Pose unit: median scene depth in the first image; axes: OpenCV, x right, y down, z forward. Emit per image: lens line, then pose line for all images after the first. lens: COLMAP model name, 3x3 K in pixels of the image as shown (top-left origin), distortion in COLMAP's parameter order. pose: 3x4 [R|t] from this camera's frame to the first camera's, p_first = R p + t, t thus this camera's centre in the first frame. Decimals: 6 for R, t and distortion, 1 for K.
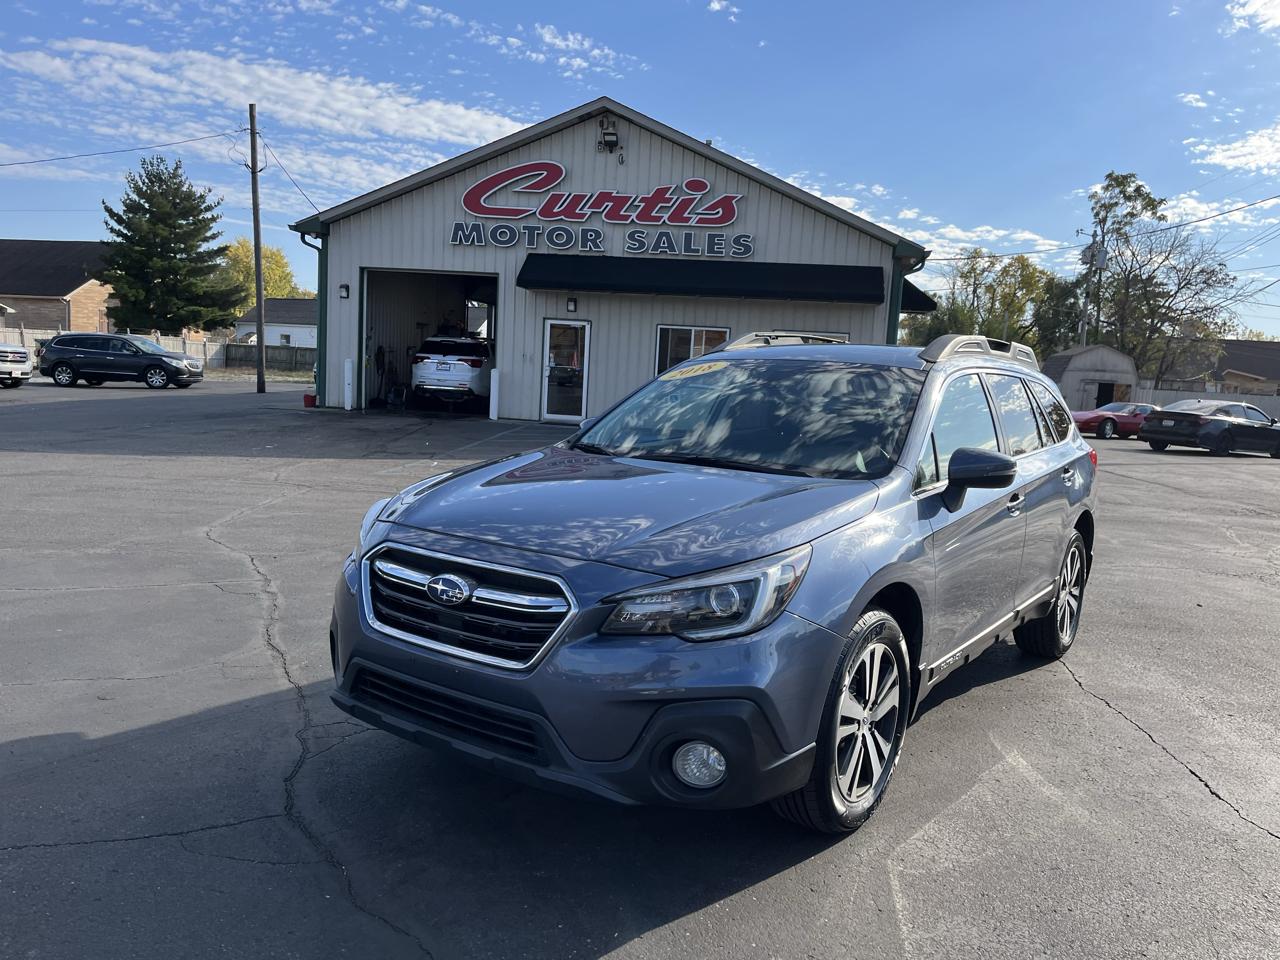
lens RADIAL K [[967.3, 0, 650.7], [0, 967.3, 484.7], [0, 0, 1]] dist [0.070785, -0.095616]
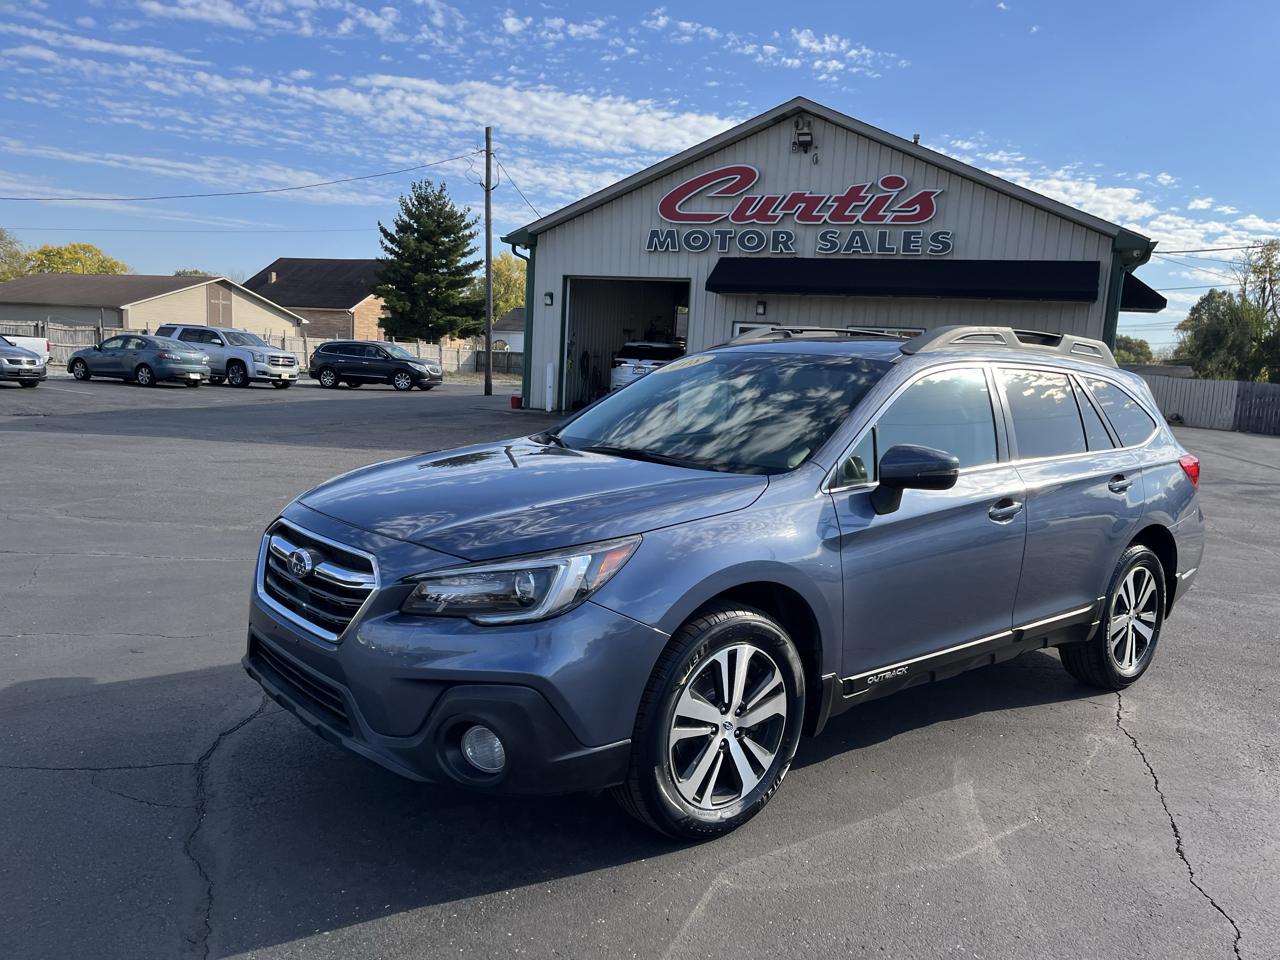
lens RADIAL K [[967.3, 0, 650.7], [0, 967.3, 484.7], [0, 0, 1]] dist [0.070785, -0.095616]
pose [[0.969713, 0.030916, -0.242284, 0.053687], [-0.032319, 0.999476, -0.001815, 0.001408], [0.242101, 0.009590, 0.970204, 0.007436]]
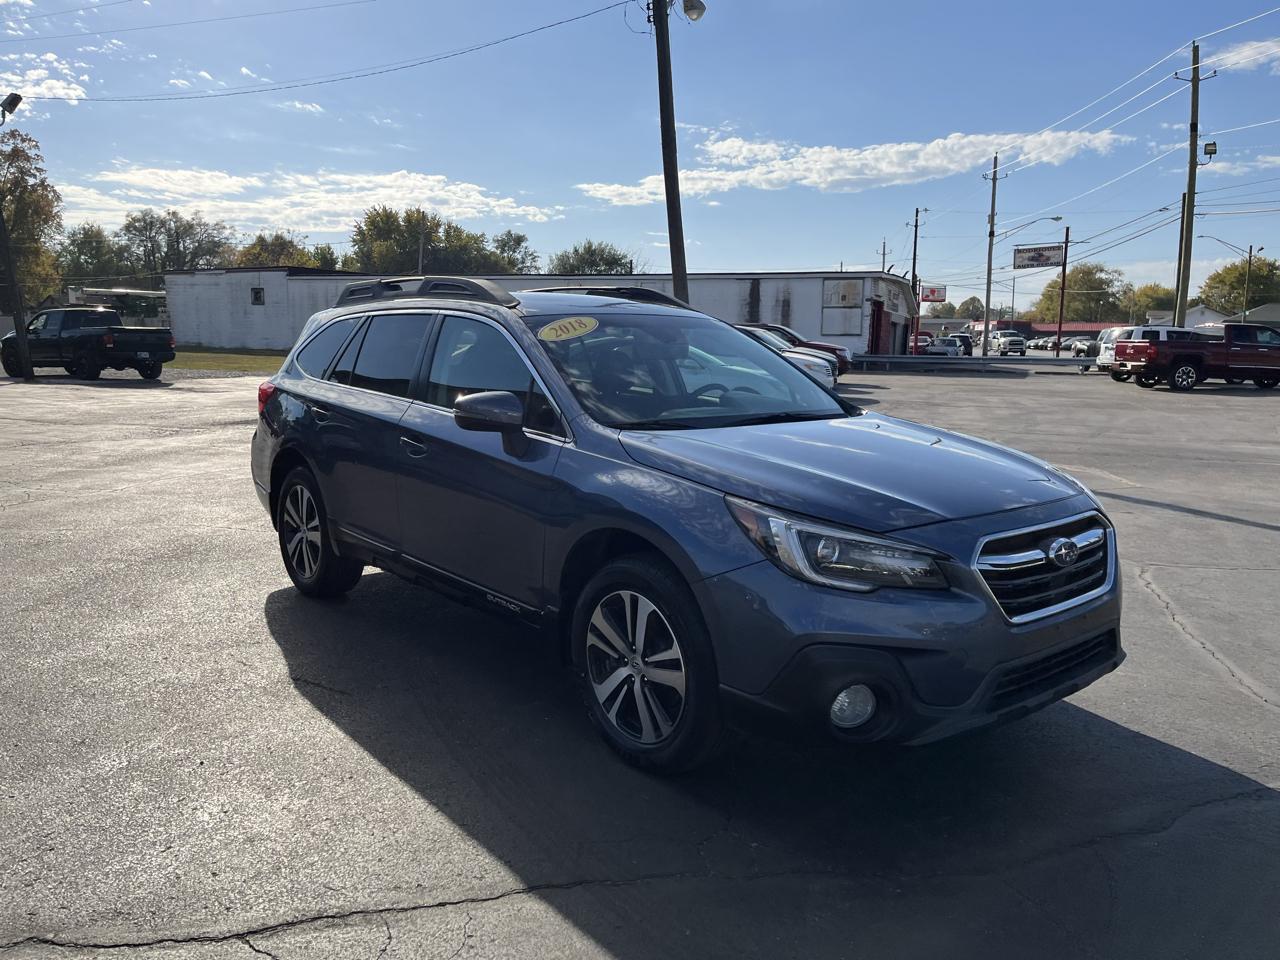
lens RADIAL K [[967.6, 0, 644.0], [0, 967.6, 508.3], [0, 0, 1]] dist [0.033737, -0.043204]
pose [[0.237557, -0.217042, 0.946815, -0.165887], [0.107347, 0.974614, 0.196481, -0.024472], [-0.965424, 0.054963, 0.254825, 0.149690]]
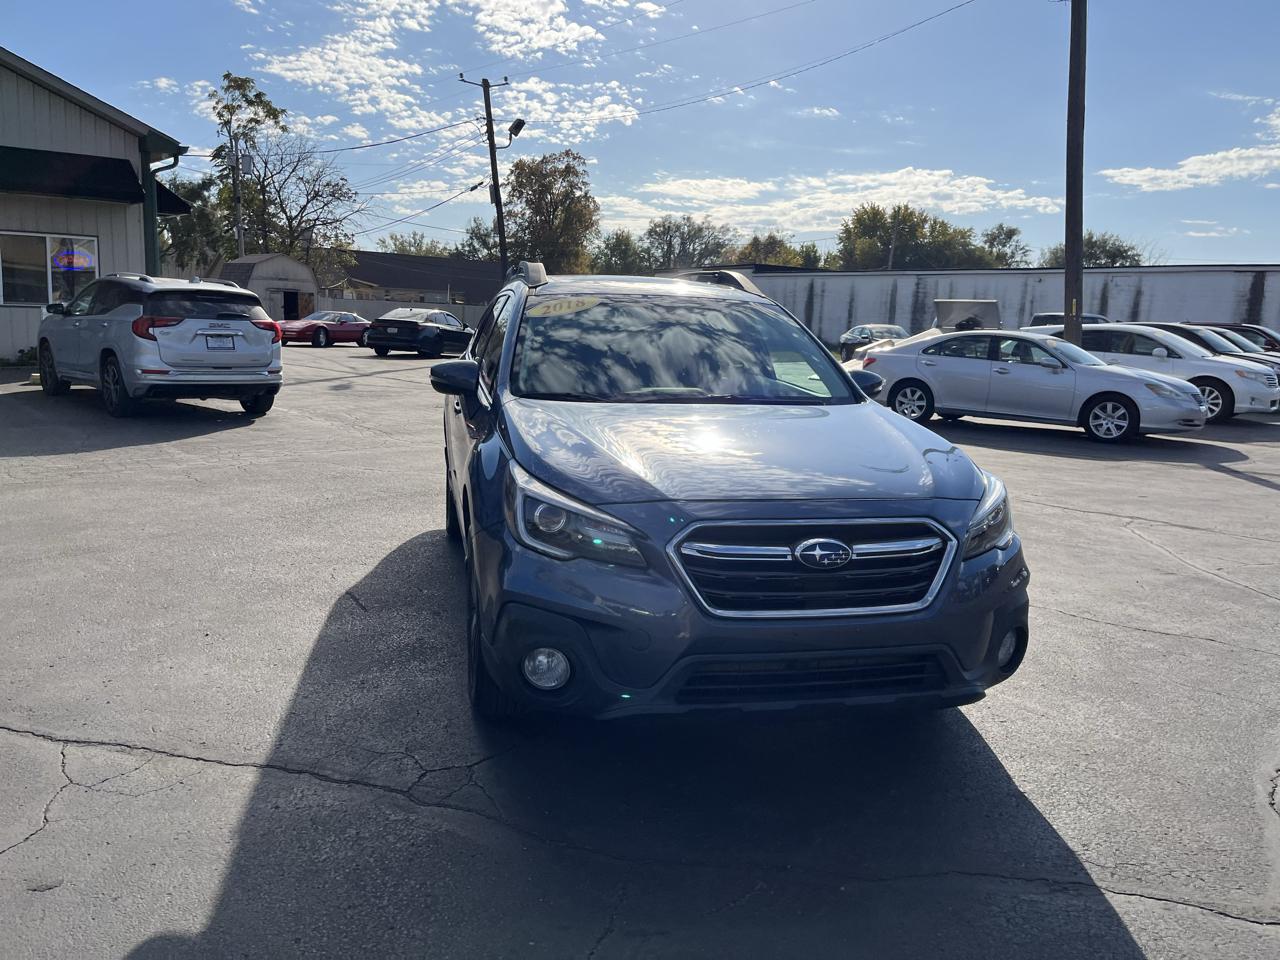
lens RADIAL K [[967.3, 0, 650.7], [0, 967.3, 484.7], [0, 0, 1]] dist [0.070785, -0.095616]
pose [[0.659544, -0.152661, 0.736000, -0.130781], [0.082695, 0.987952, 0.130816, -0.012746], [-0.747103, -0.025416, 0.664222, 0.063145]]
